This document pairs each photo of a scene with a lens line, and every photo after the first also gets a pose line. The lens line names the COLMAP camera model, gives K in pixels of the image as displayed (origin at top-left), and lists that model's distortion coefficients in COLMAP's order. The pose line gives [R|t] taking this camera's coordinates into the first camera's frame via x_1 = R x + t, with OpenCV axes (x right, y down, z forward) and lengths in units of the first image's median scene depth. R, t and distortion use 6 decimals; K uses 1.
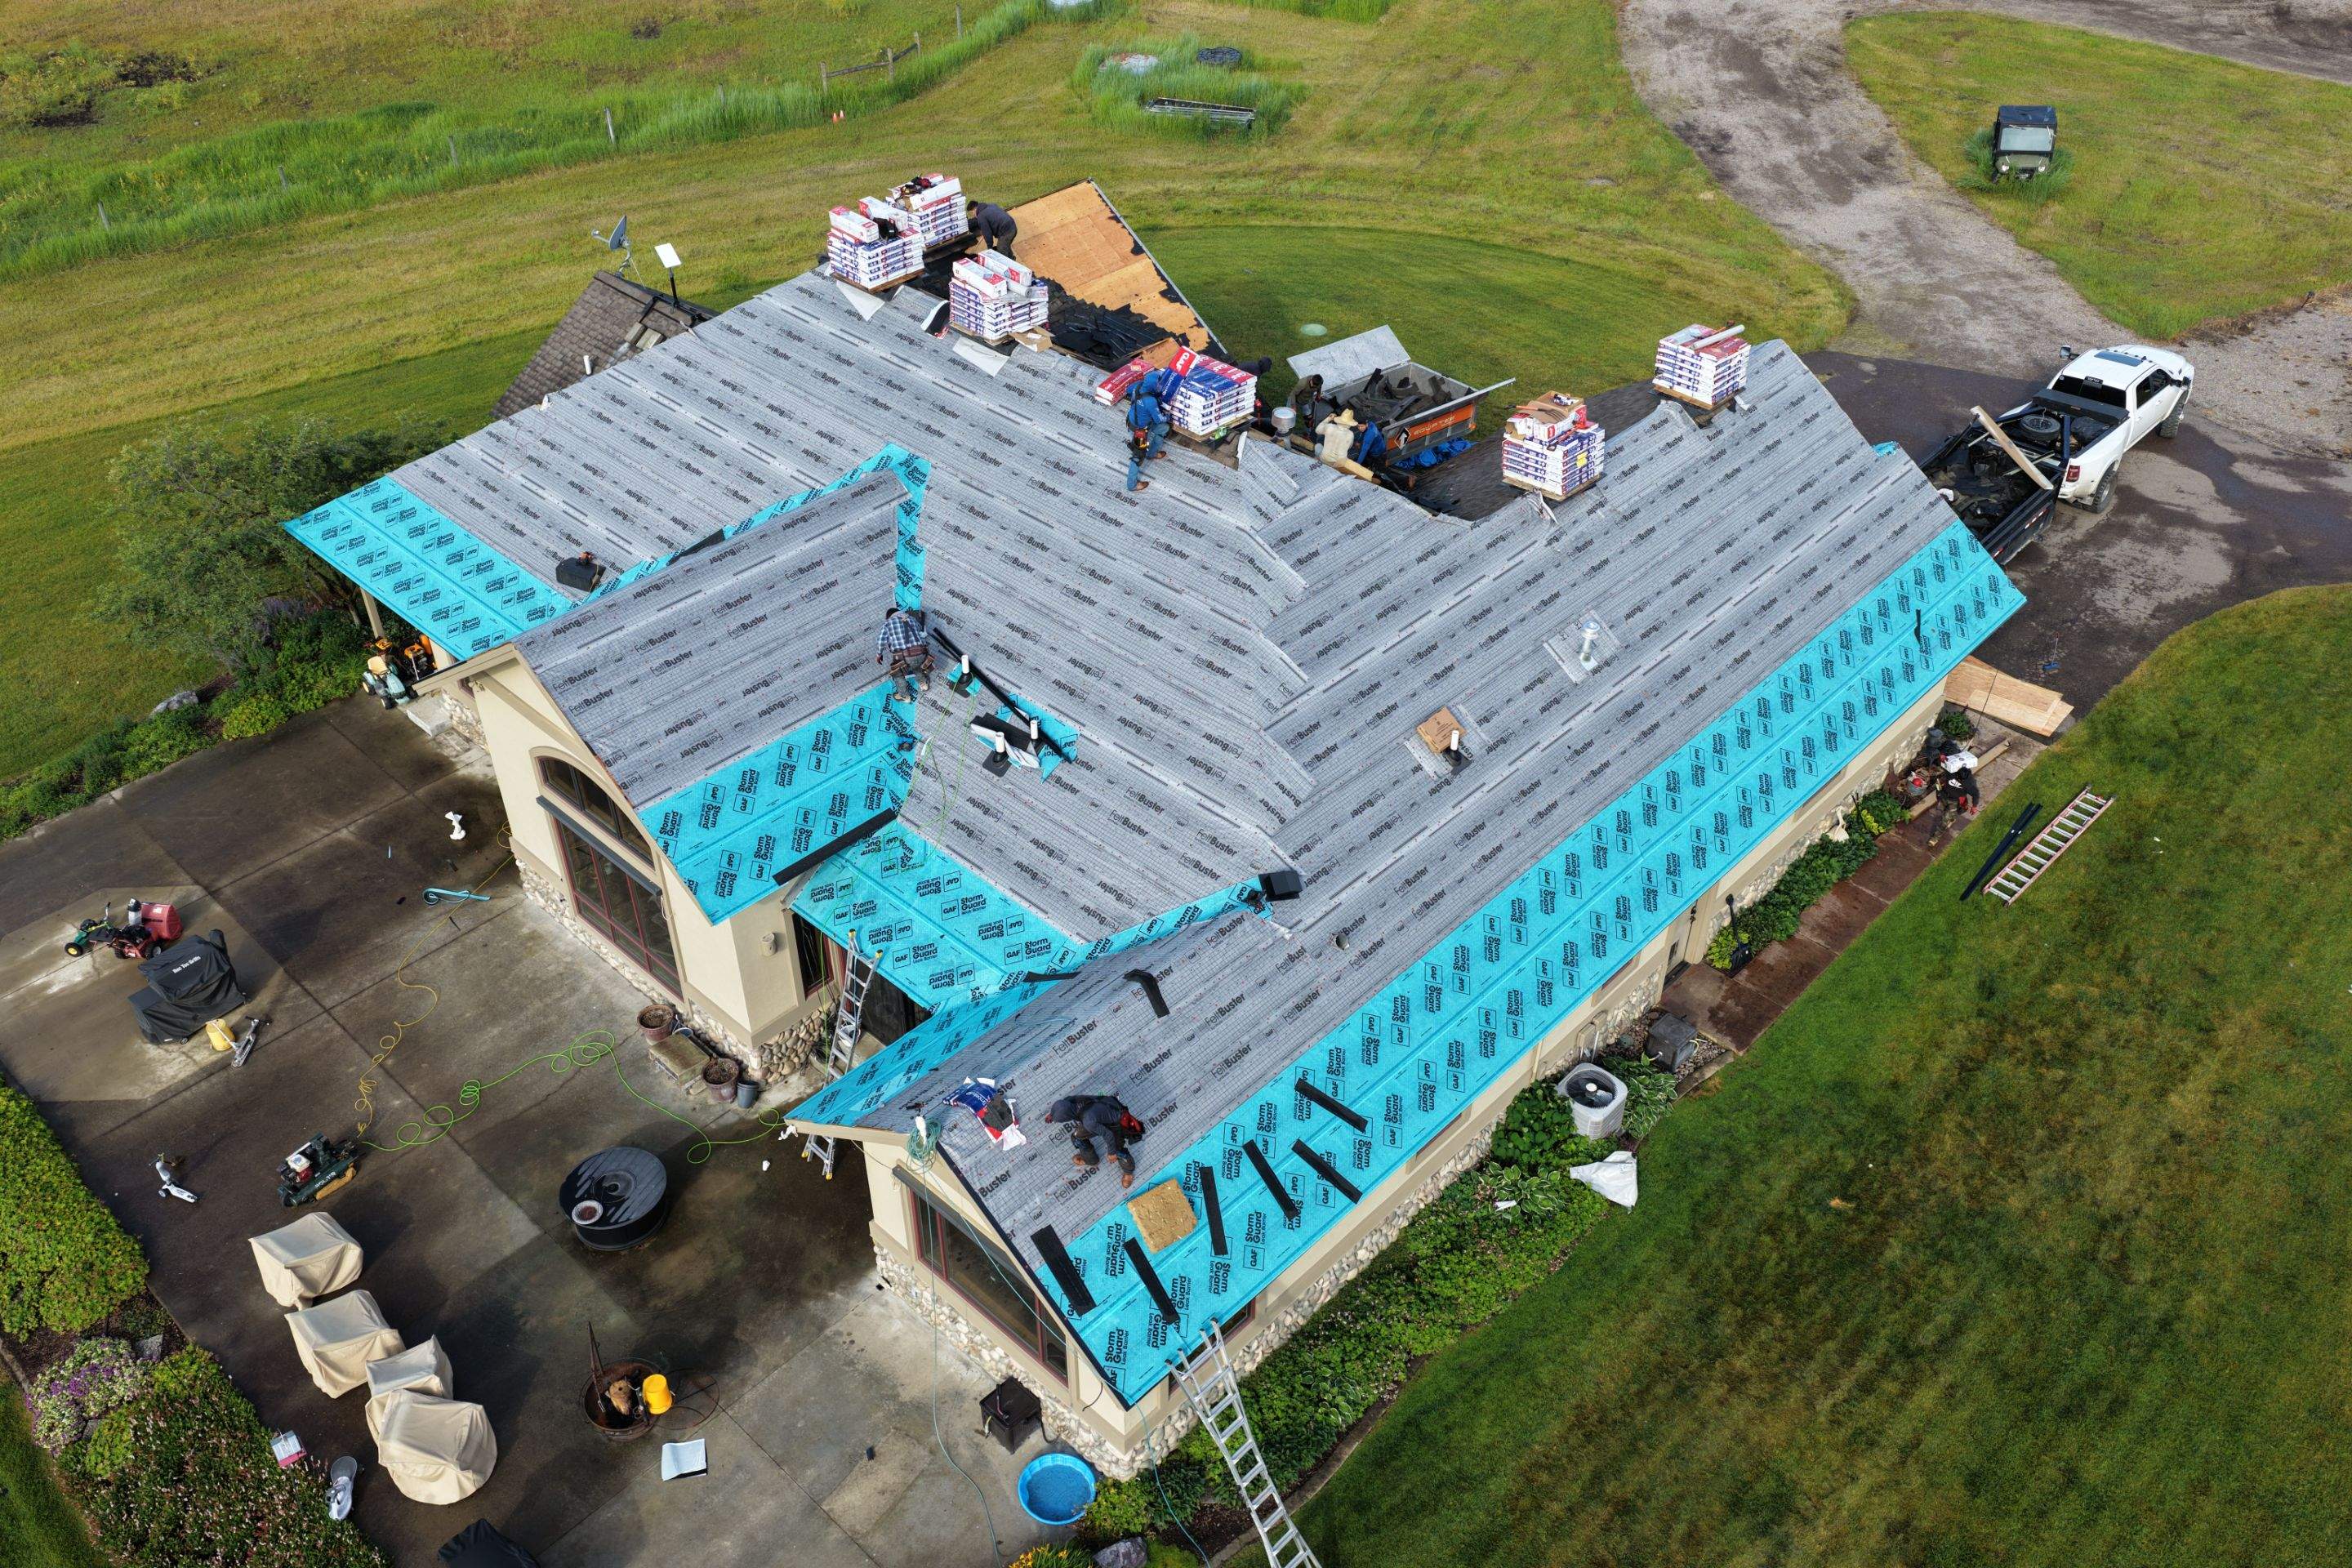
lens RADIAL K [[1948.9, 0, 1177.2], [0, 1948.9, 781.5], [0, 0, 1]] dist [-0.013166, 0.038456]
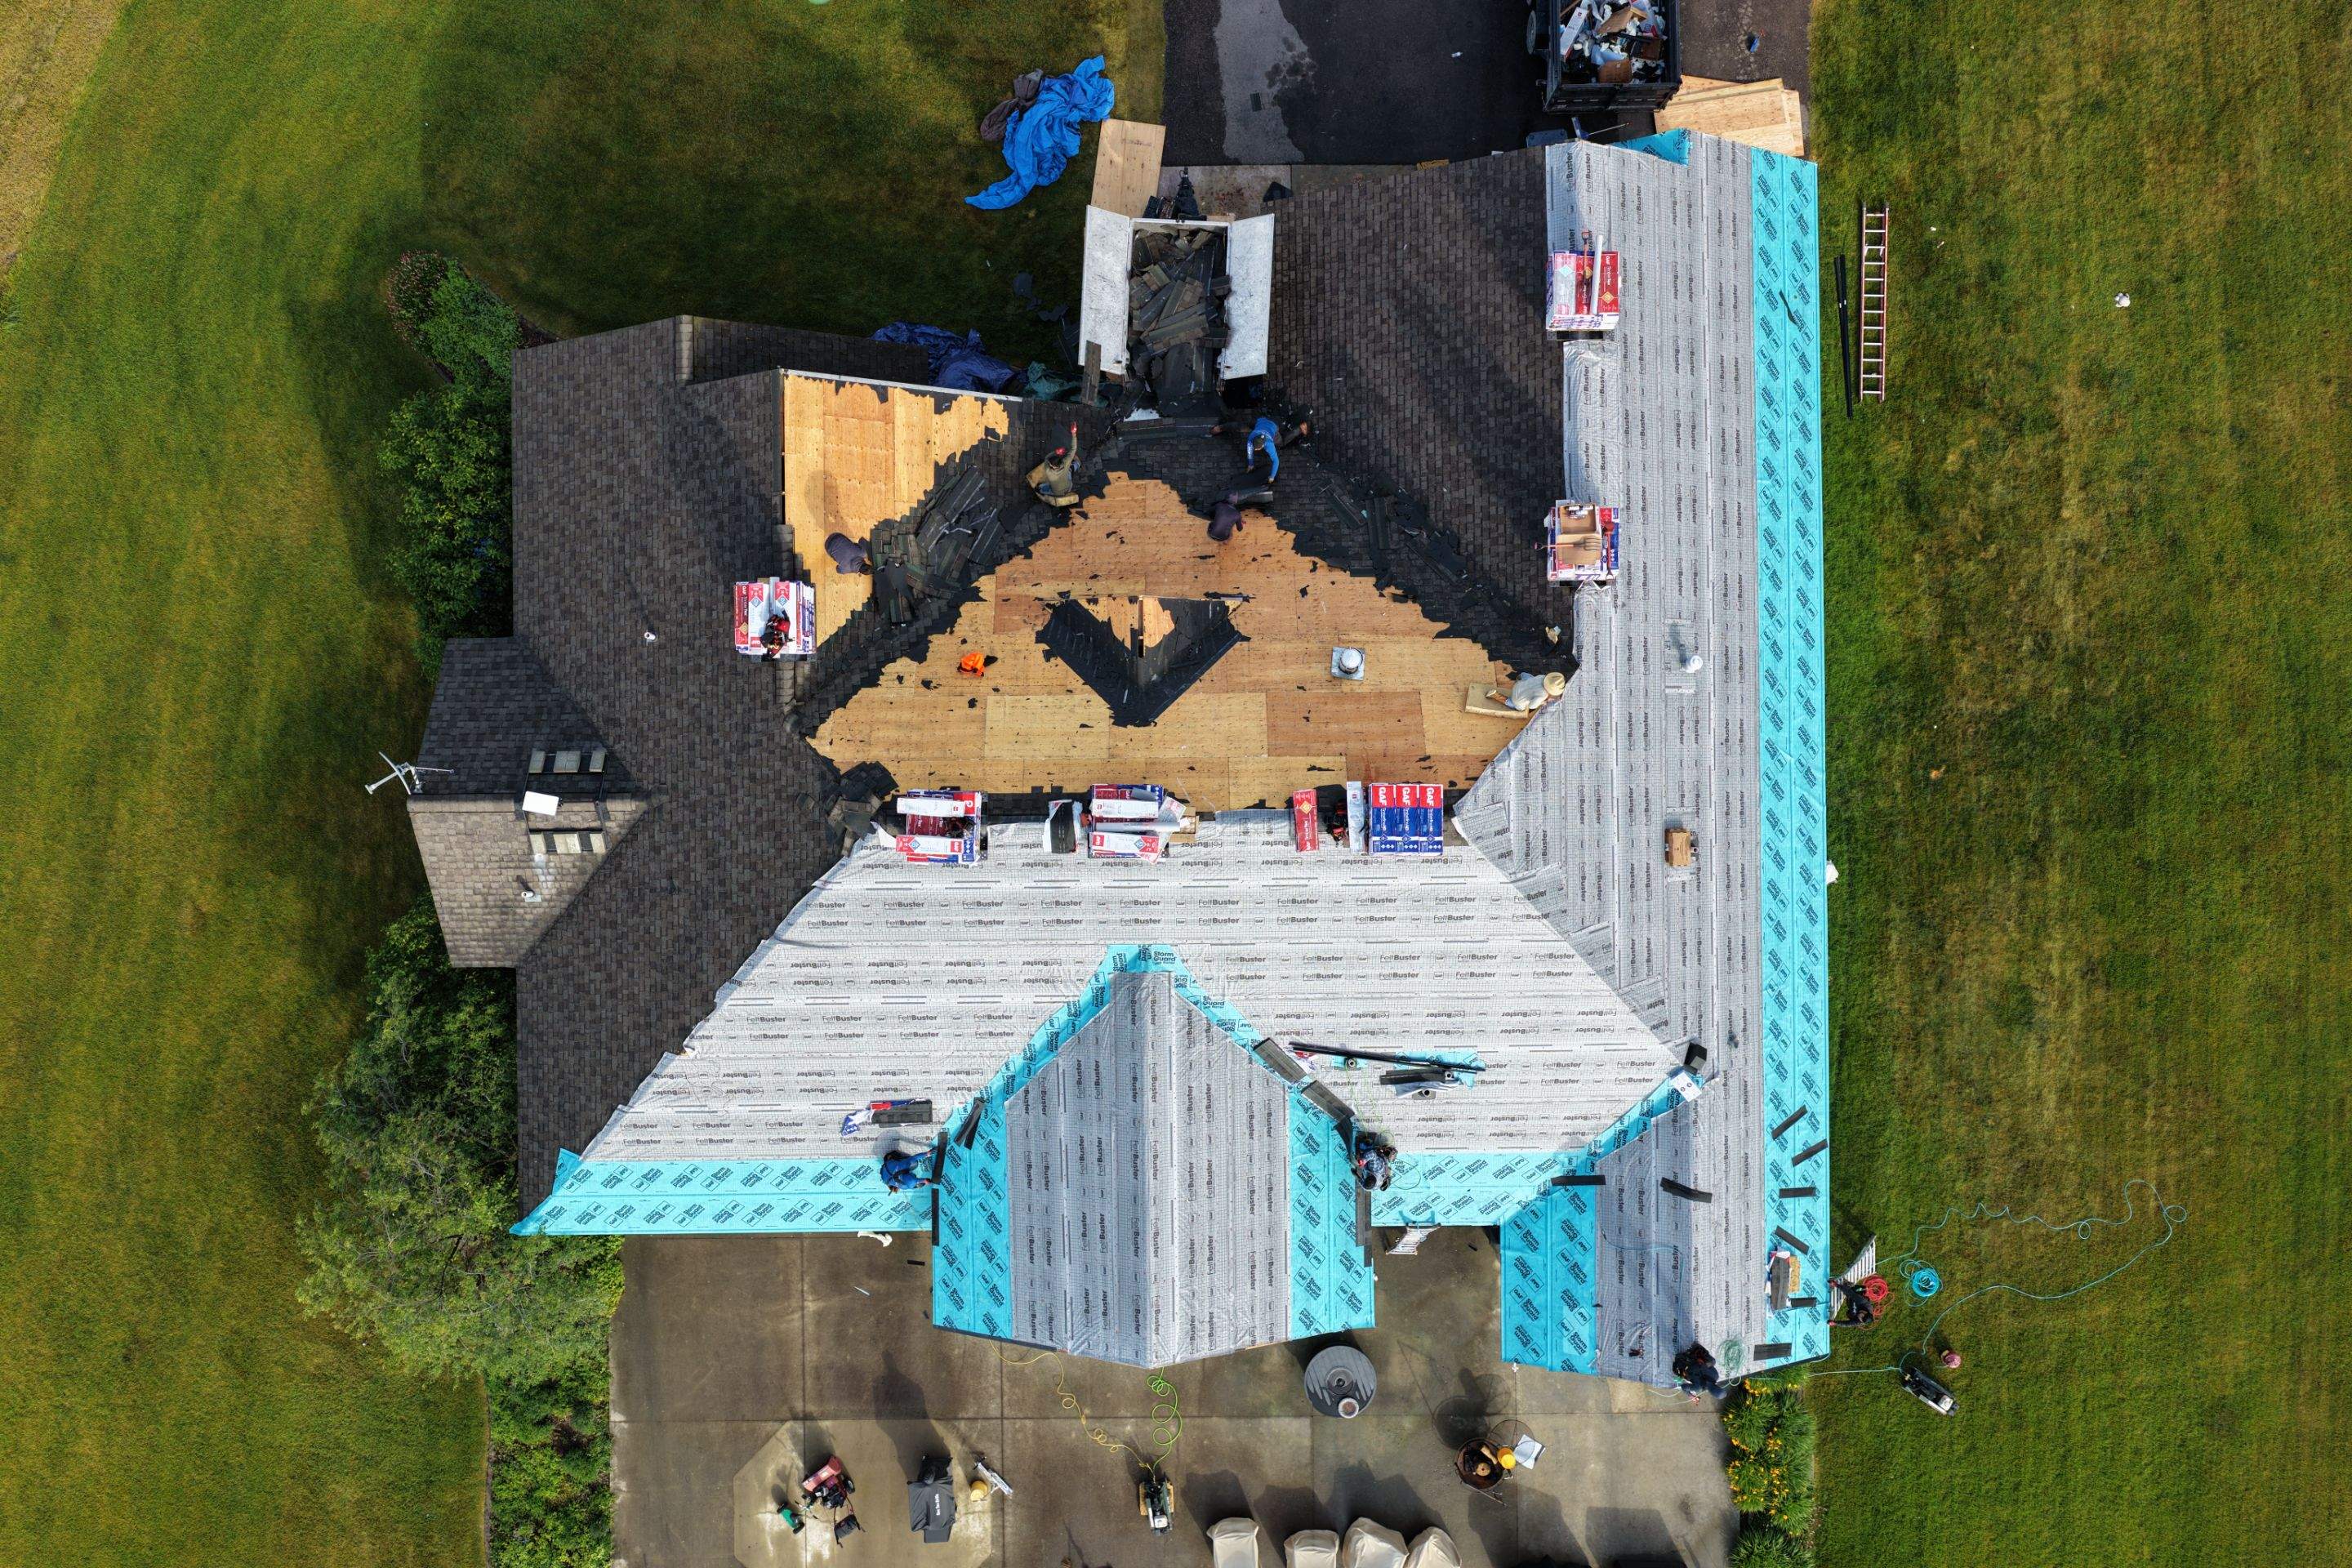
lens RADIAL K [[1948.9, 0, 1174.2], [0, 1948.9, 793.8], [0, 0, 1]] dist [-0.013166, 0.038456]
pose [[0.716948, -0.697121, -0.002594, -0.059795], [0.434718, 0.444166, 0.783414, -0.991854], [-0.544982, -0.562795, 0.621495, 0.352779]]
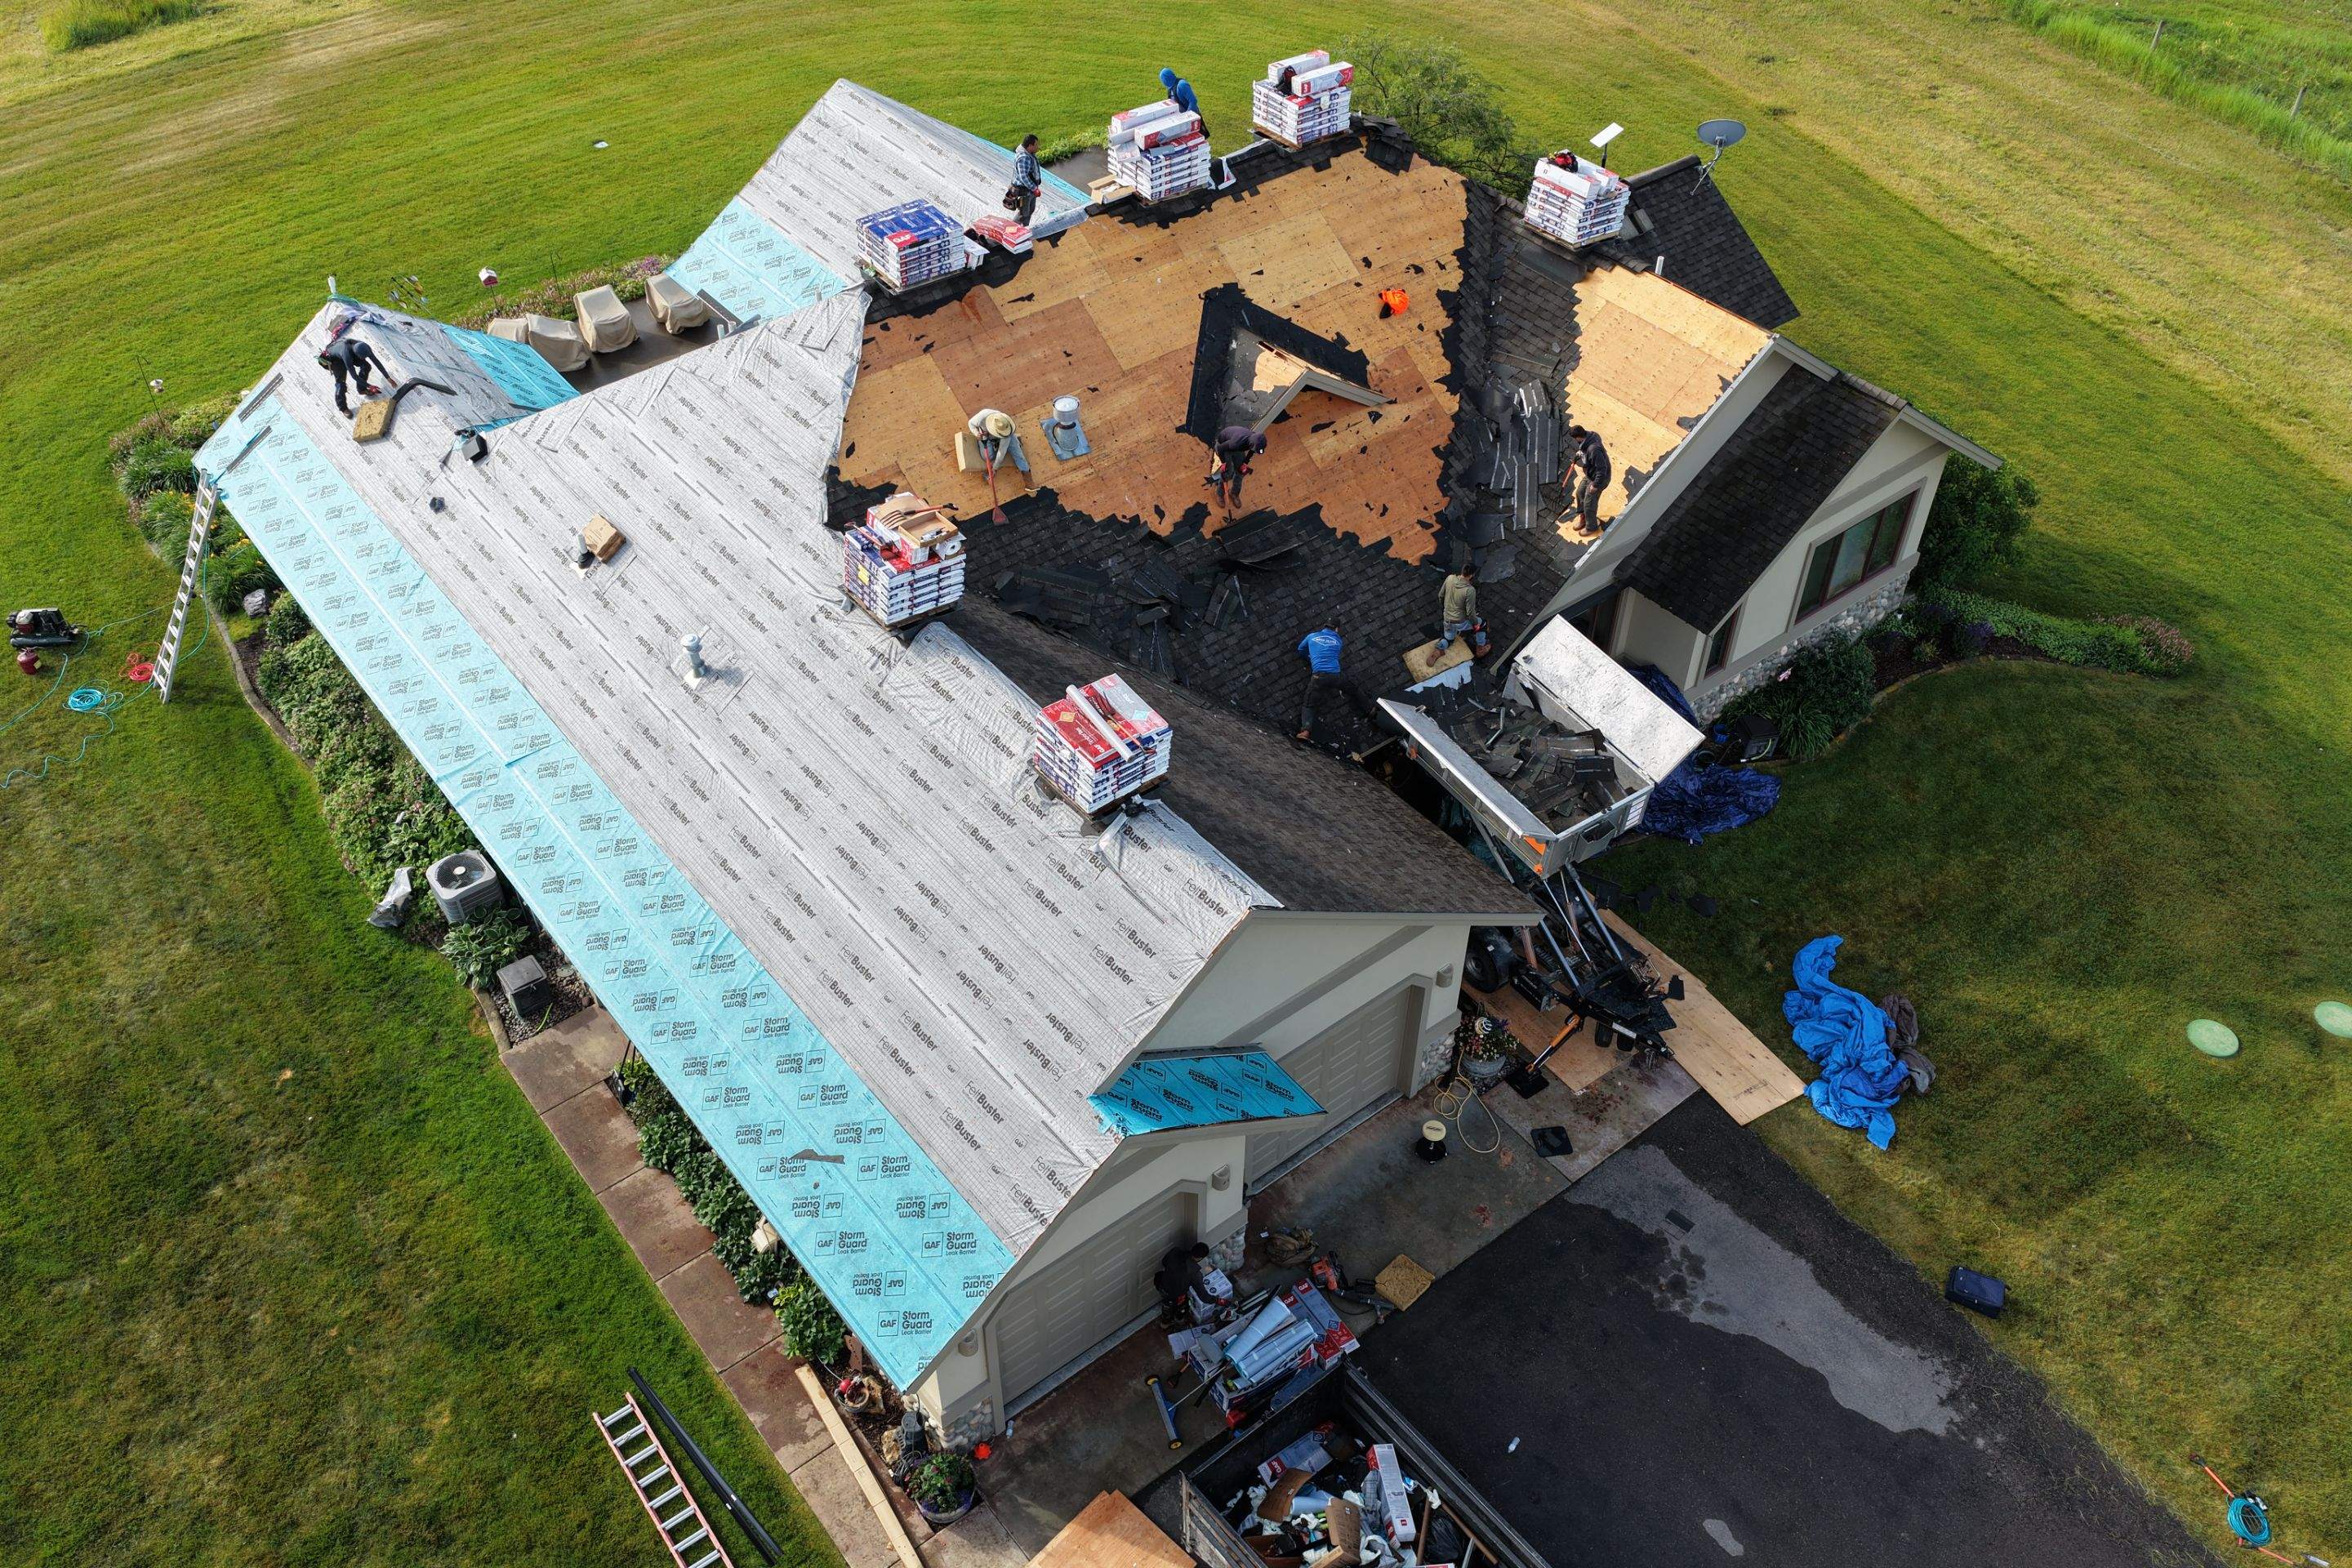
lens RADIAL K [[1948.9, 0, 1180.1], [0, 1948.9, 781.1], [0, 0, 1]] dist [-0.013166, 0.038456]
pose [[-0.137501, 0.671616, -0.728029, 0.782027], [-0.617798, 0.516366, 0.593036, -0.637911], [0.774221, 0.531318, 0.343922, 0.808026]]
